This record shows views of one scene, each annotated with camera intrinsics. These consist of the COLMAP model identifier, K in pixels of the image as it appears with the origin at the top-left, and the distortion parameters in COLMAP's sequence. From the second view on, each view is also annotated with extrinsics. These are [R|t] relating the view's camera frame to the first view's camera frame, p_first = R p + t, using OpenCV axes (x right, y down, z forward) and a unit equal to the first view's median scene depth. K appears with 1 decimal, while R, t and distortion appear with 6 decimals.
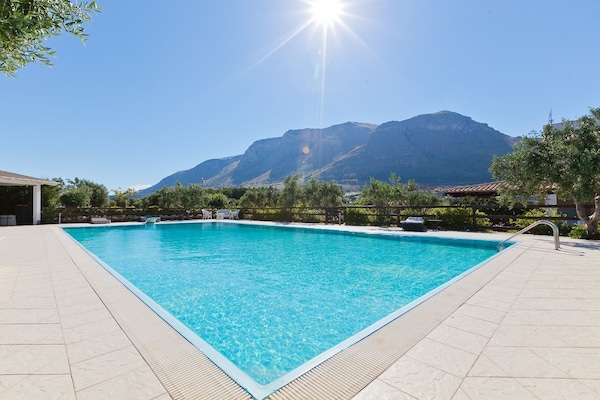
lens RADIAL K [[268.2, 0, 298.7], [0, 268.2, 201.2], [0, 0, 1]] dist [0.001049, -0.000251]
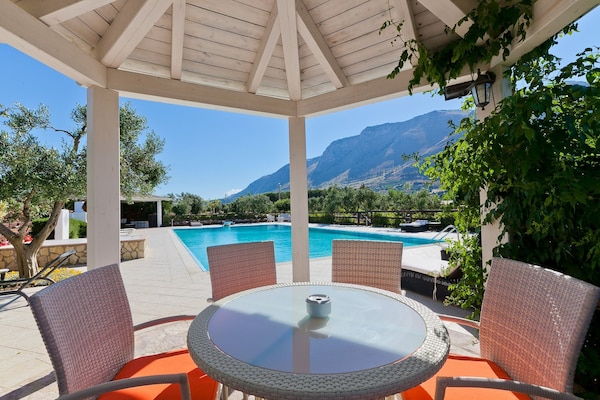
lens RADIAL K [[268.2, 0, 298.7], [0, 268.2, 201.2], [0, 0, 1]] dist [0.001049, -0.000251]
pose [[0.956871, -0.031193, -0.288833, 0.174053], [0.031018, 0.999505, -0.005185, -0.022538], [0.288852, -0.003997, 0.957365, -0.178706]]
